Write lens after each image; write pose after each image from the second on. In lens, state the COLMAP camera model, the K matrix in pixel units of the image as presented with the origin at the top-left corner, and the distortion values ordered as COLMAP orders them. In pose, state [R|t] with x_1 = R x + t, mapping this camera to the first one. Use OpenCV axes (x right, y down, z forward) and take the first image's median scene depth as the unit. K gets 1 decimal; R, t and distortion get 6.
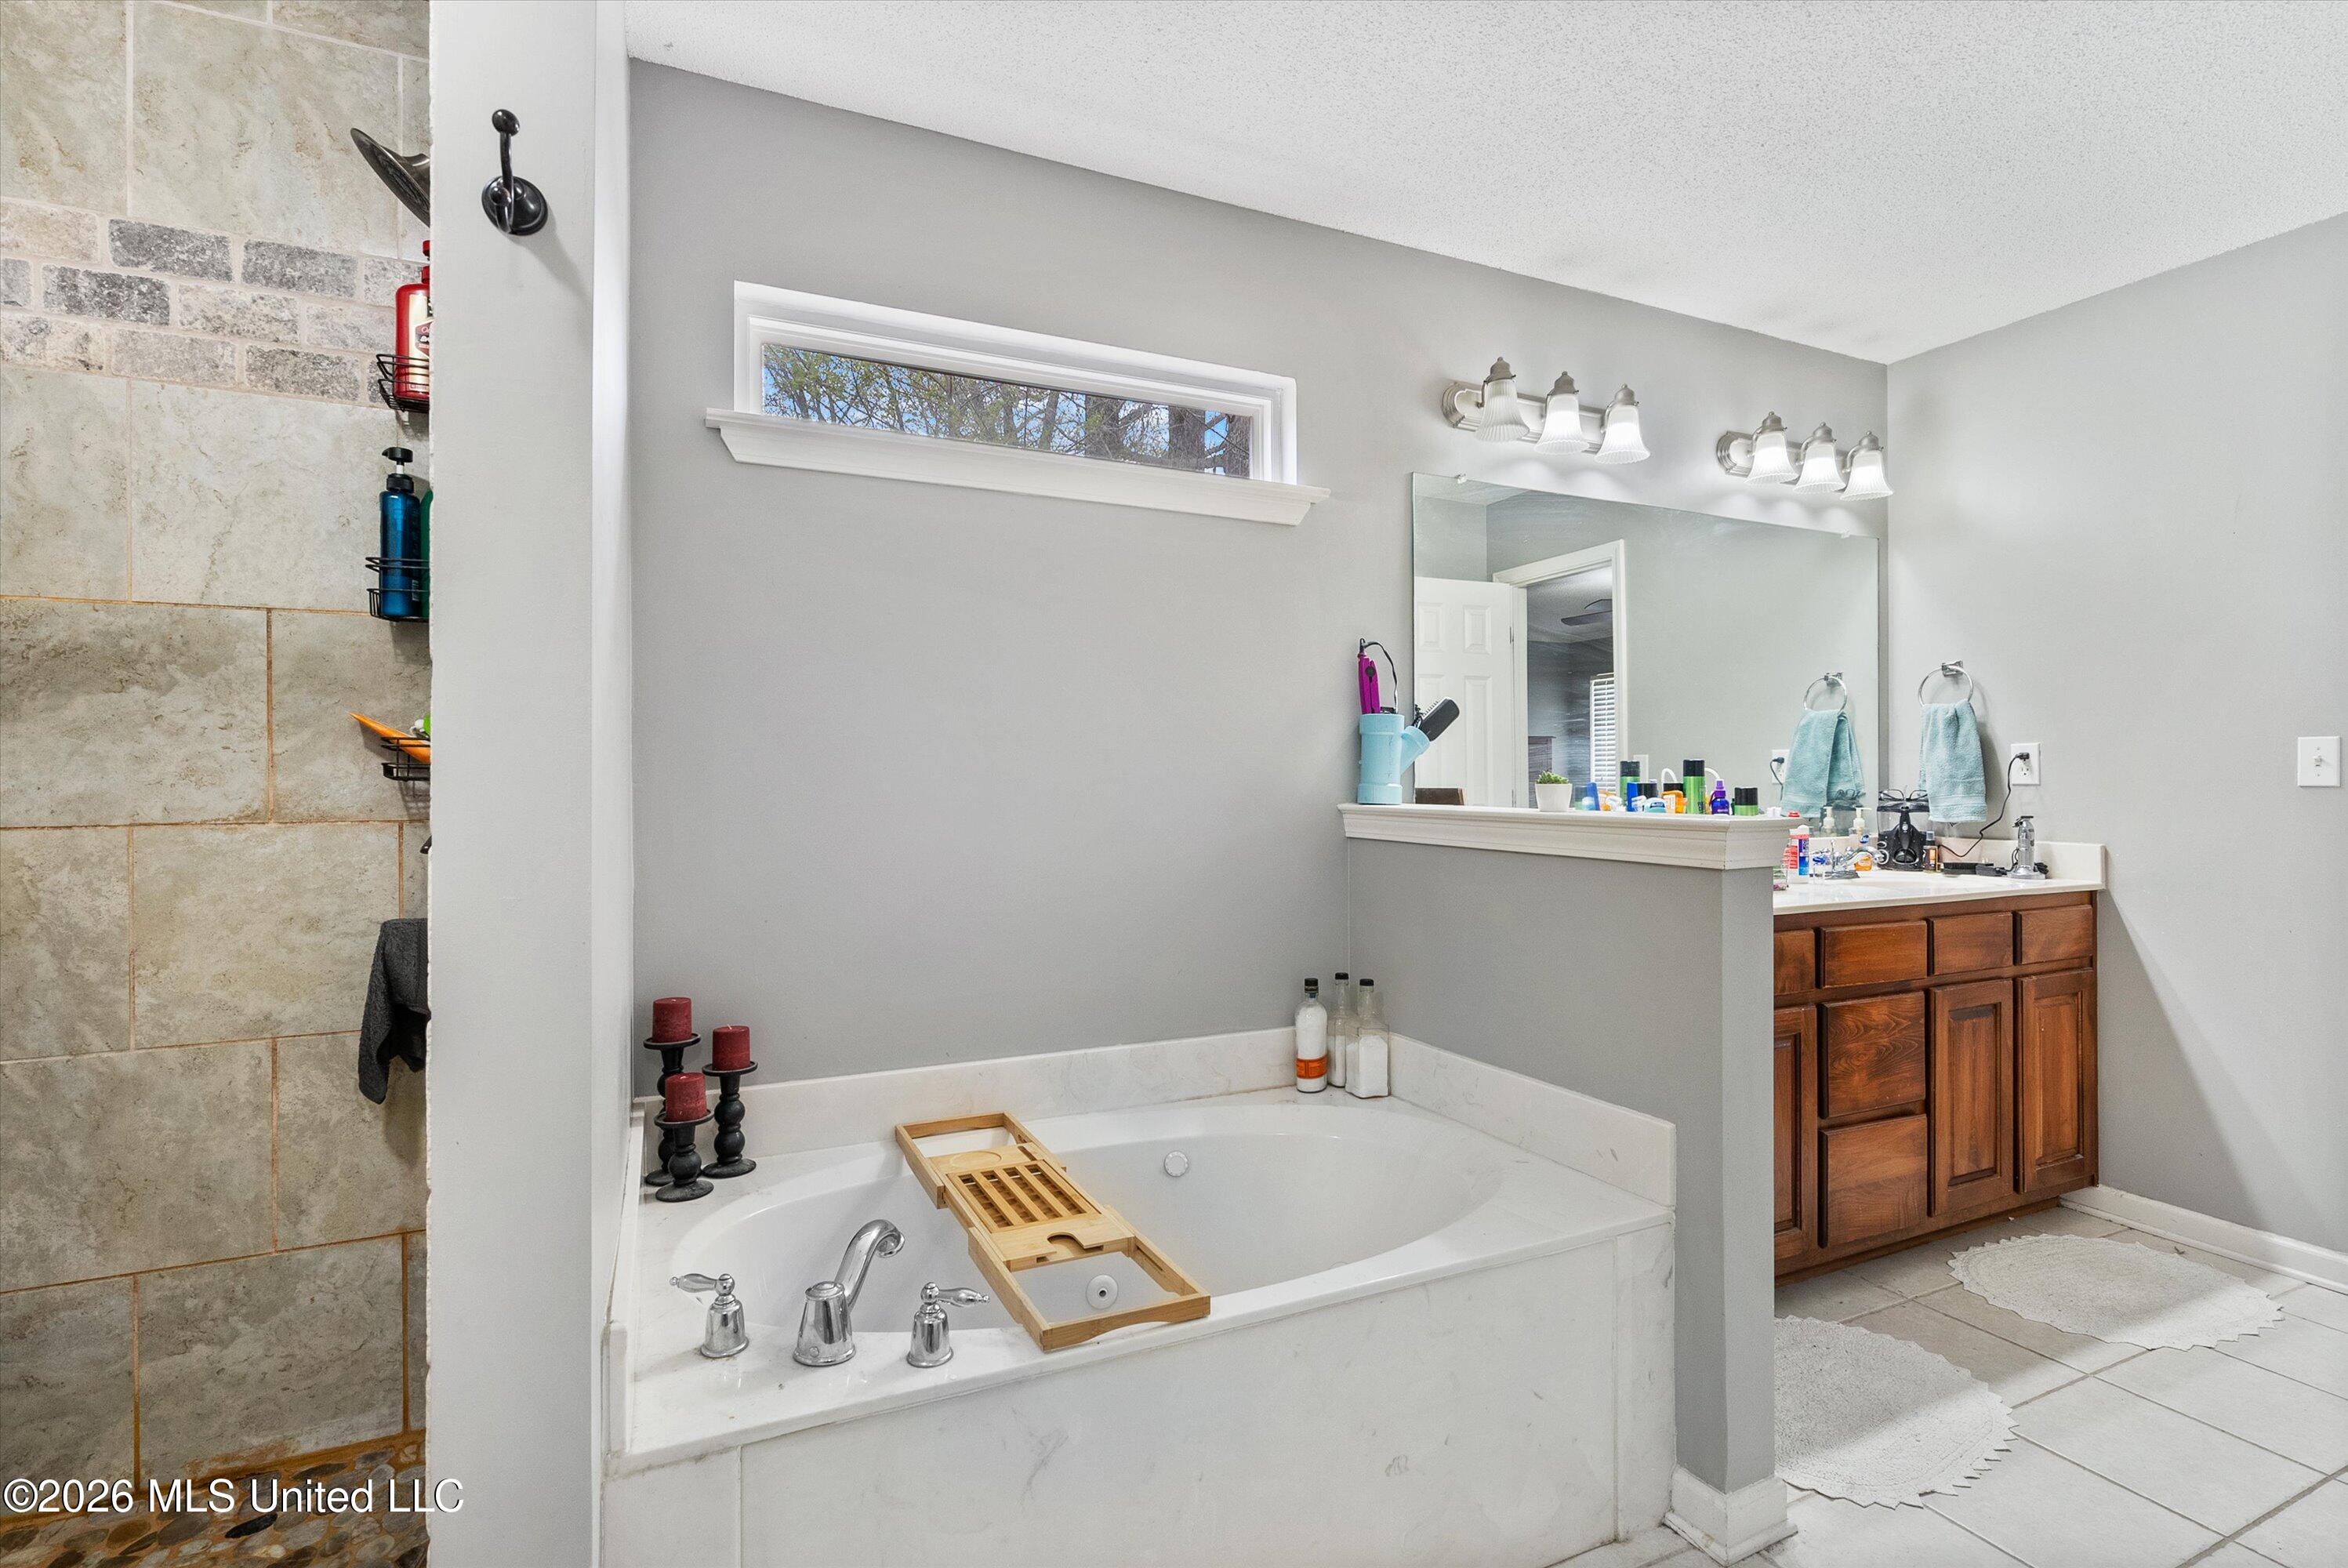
lens RADIAL K [[1137.4, 0, 1174.0], [0, 1137.4, 784.0], [0, 0, 1]] dist [-0.003144, -0.000595]
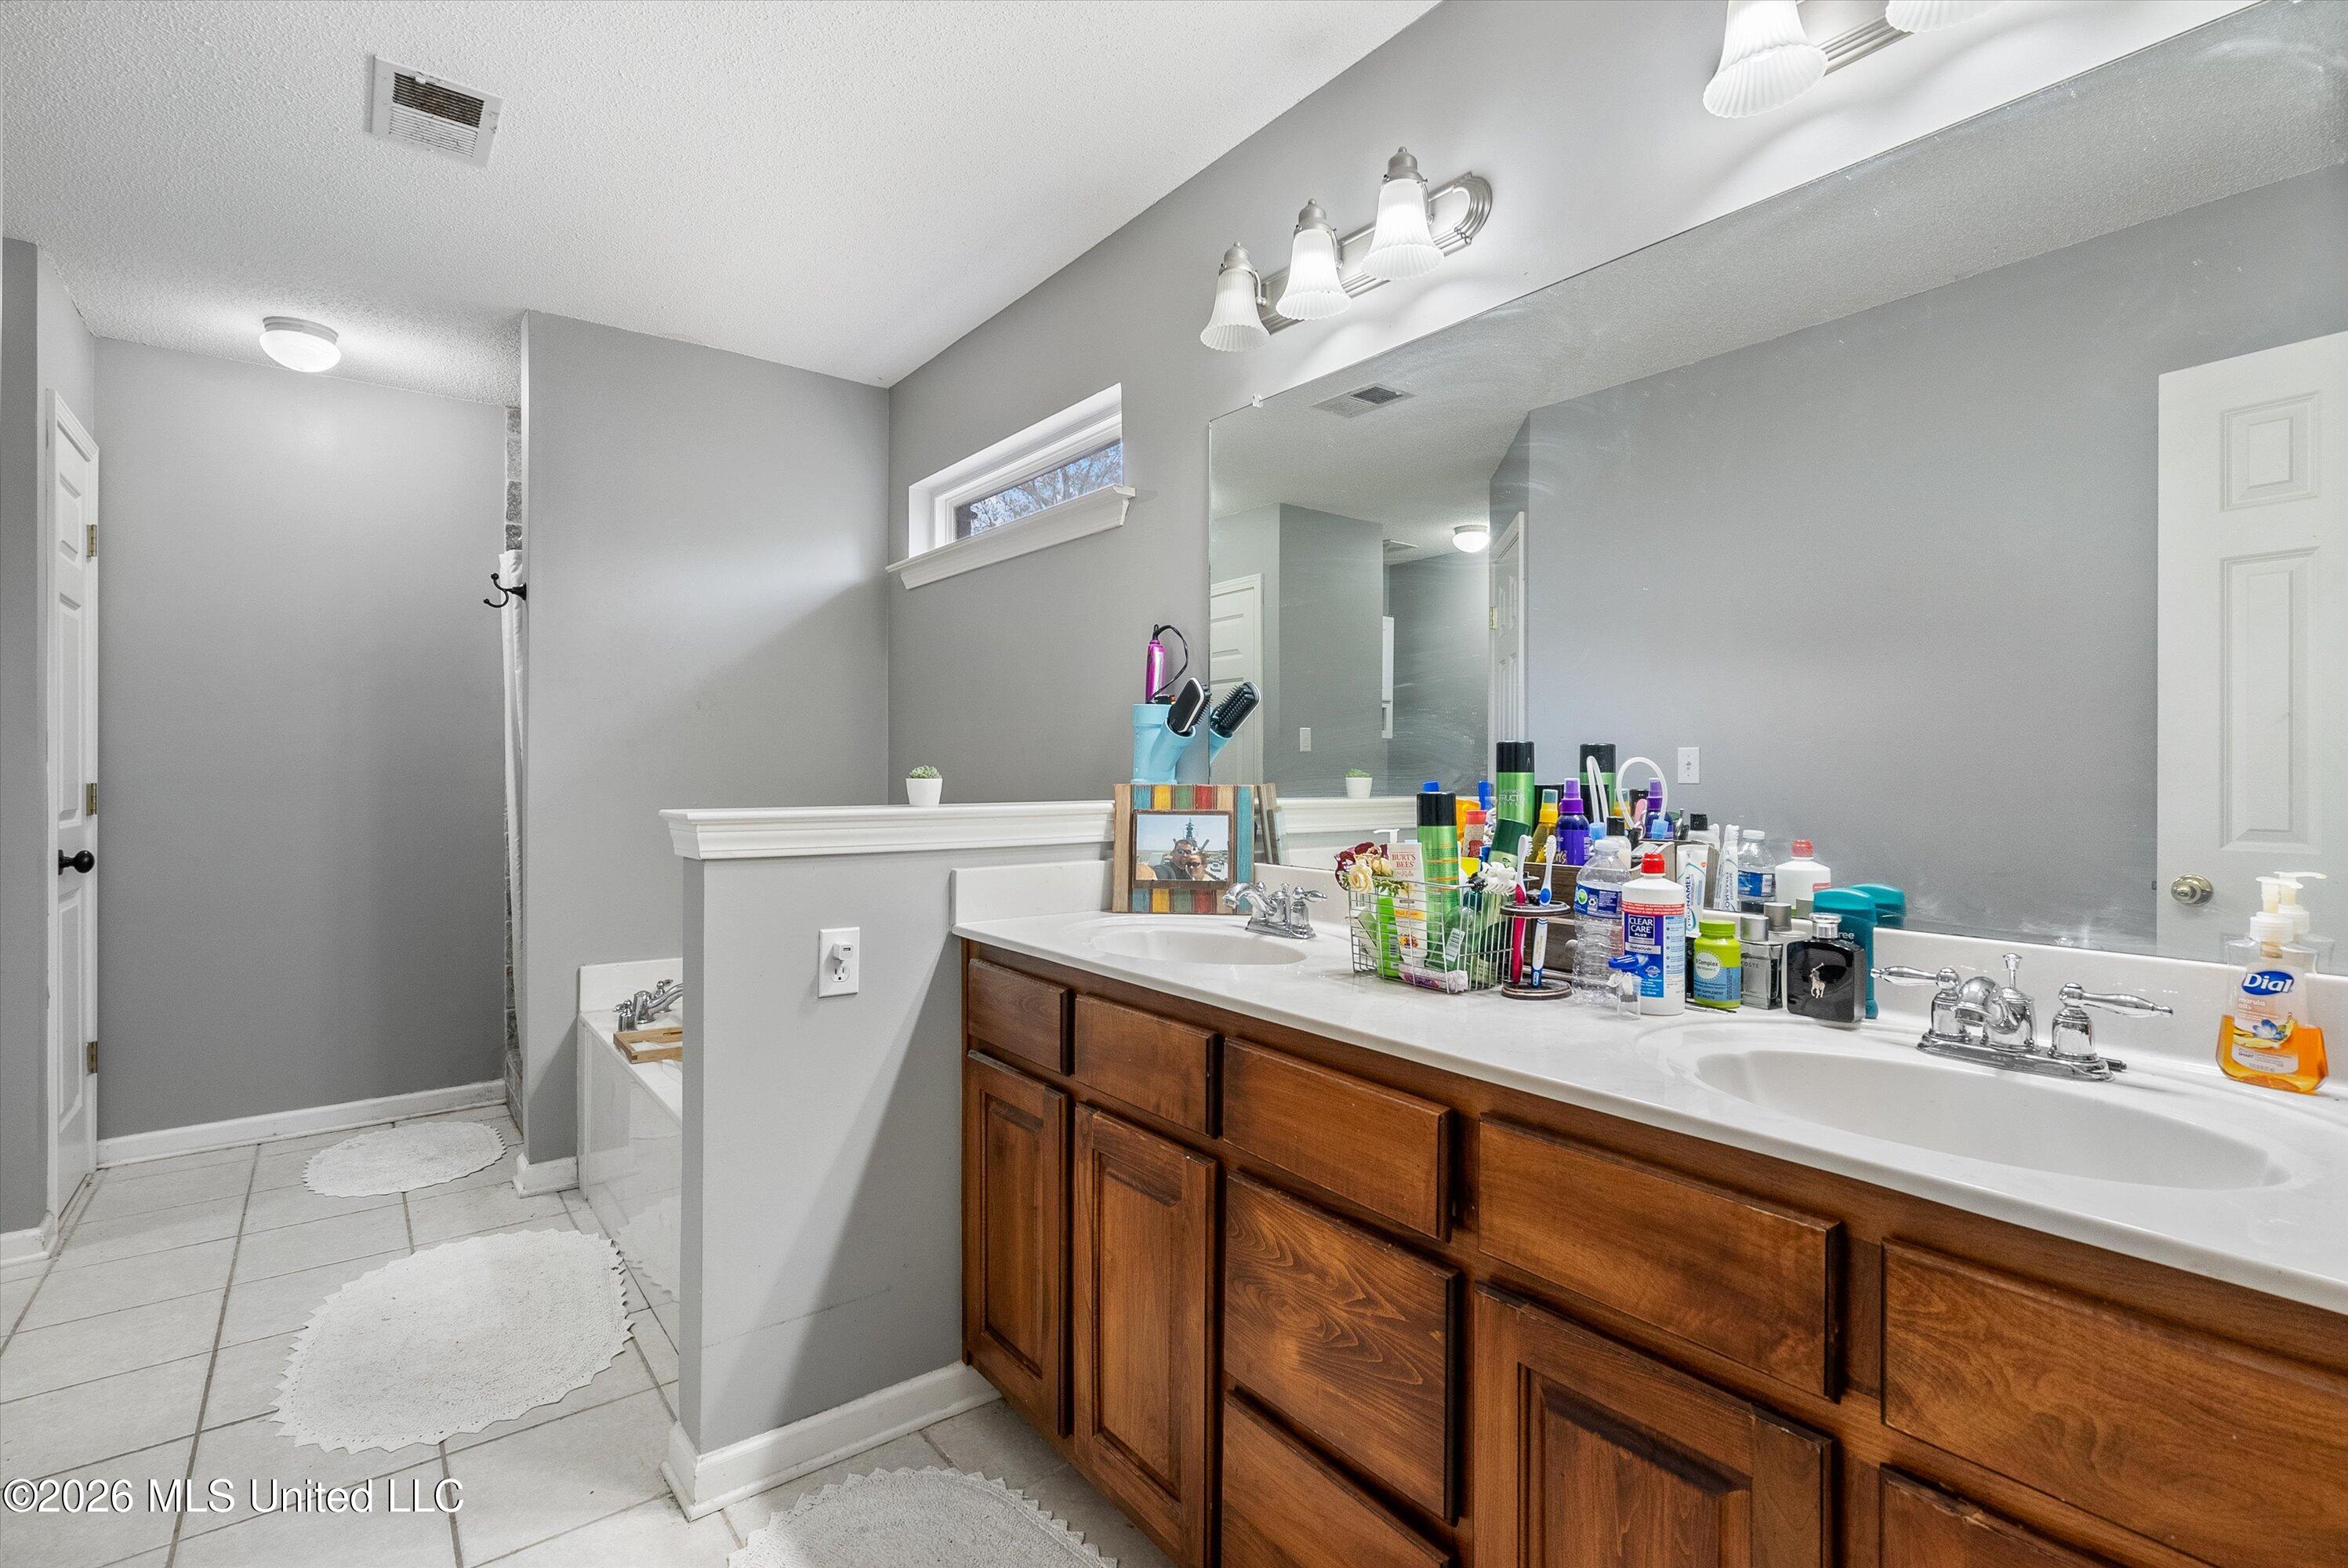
lens RADIAL K [[1065.3, 0, 1174.0], [0, 1065.3, 784.0], [0, 0, 1]] dist [0.000744, 0.000186]
pose [[0.223069, 0.019203, -0.974614, 1.053501], [-0.009954, 0.999799, 0.017421, -0.010694], [0.974752, 0.005815, 0.223215, 0.824711]]
